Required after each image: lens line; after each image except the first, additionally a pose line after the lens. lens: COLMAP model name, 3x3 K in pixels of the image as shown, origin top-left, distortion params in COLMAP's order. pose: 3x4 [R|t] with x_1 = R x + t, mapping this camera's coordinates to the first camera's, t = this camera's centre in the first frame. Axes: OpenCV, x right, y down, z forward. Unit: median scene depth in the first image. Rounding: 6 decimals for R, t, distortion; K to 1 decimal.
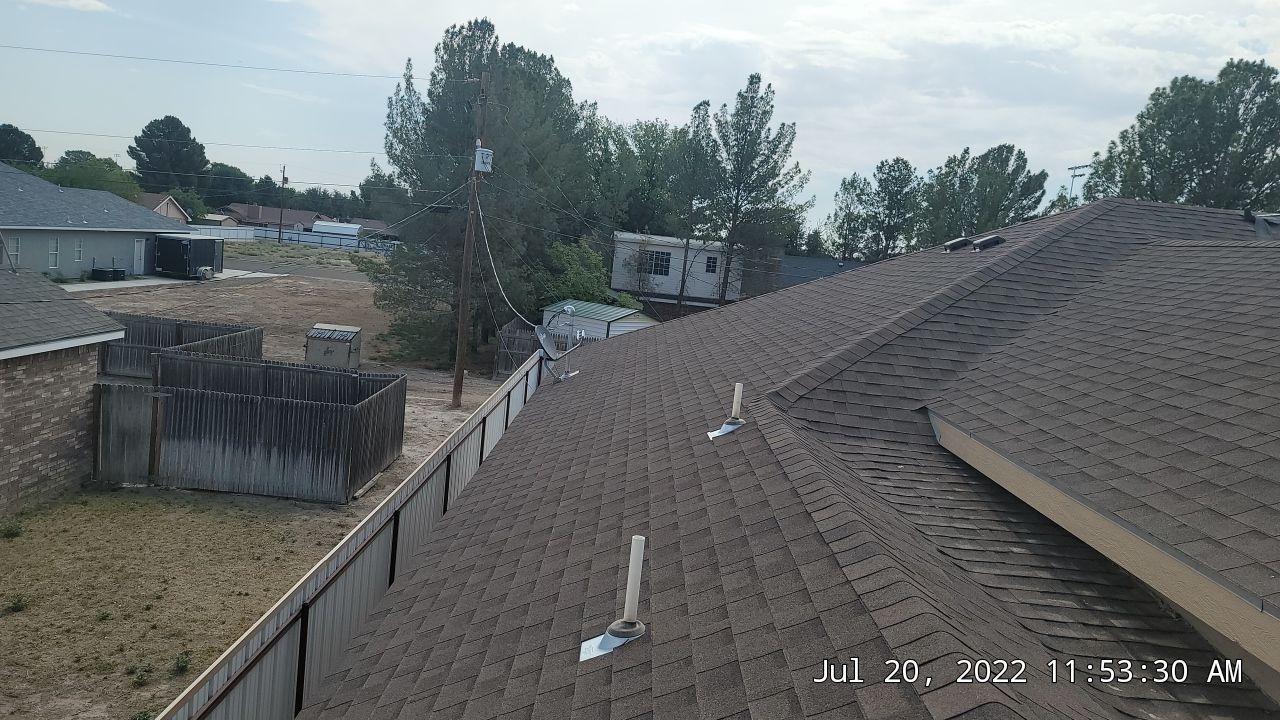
lens RADIAL K [[939.3, 0, 646.4], [0, 939.3, 351.3], [0, 0, 1]] dist [0.043753, -0.014080]
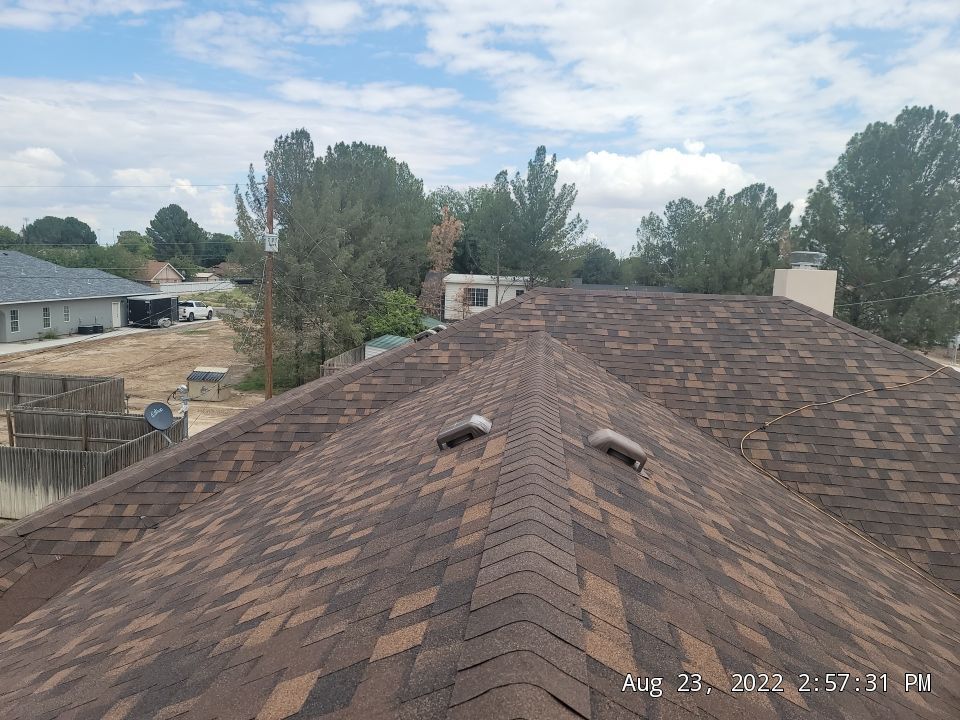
lens RADIAL K [[703.6, 0, 474.9], [0, 703.6, 351.3], [0, 0, 1]] dist [0.068476, -0.053321]
pose [[0.991229, -0.051951, -0.121512, 0.125265], [0.052550, 0.998617, 0.001726, -0.021817], [0.121255, -0.008096, 0.992588, 0.028859]]
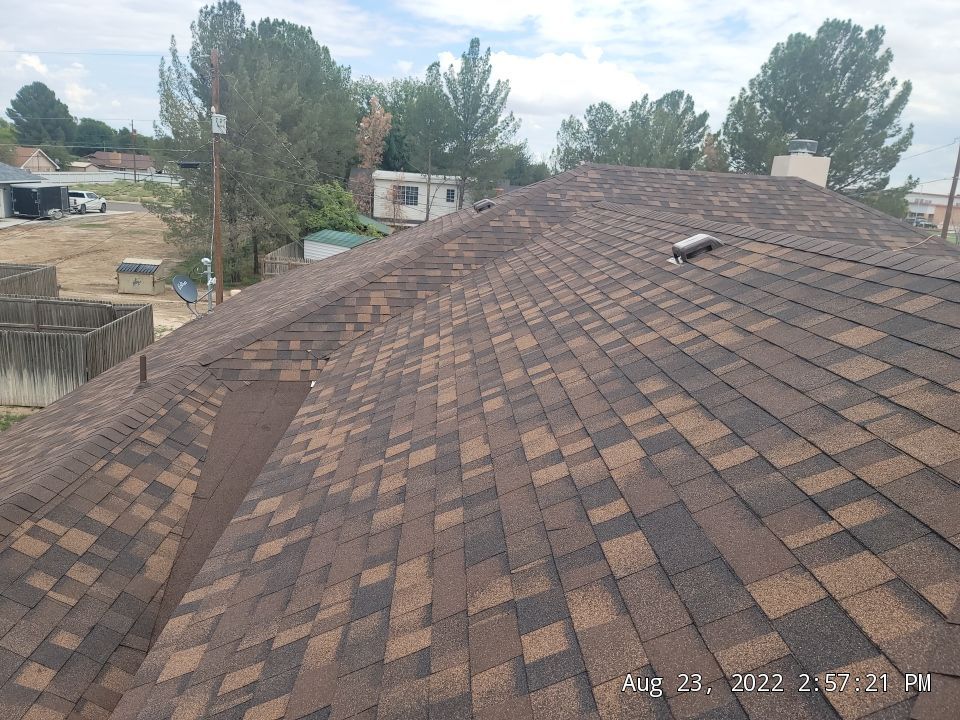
lens RADIAL K [[703.6, 0, 485.8], [0, 703.6, 352.3], [0, 0, 1]] dist [0.068476, -0.053321]
pose [[0.998288, -0.045294, 0.037005, 0.074064], [0.039750, 0.989520, 0.138816, -0.011824], [-0.042905, -0.137108, 0.989627, 0.006189]]
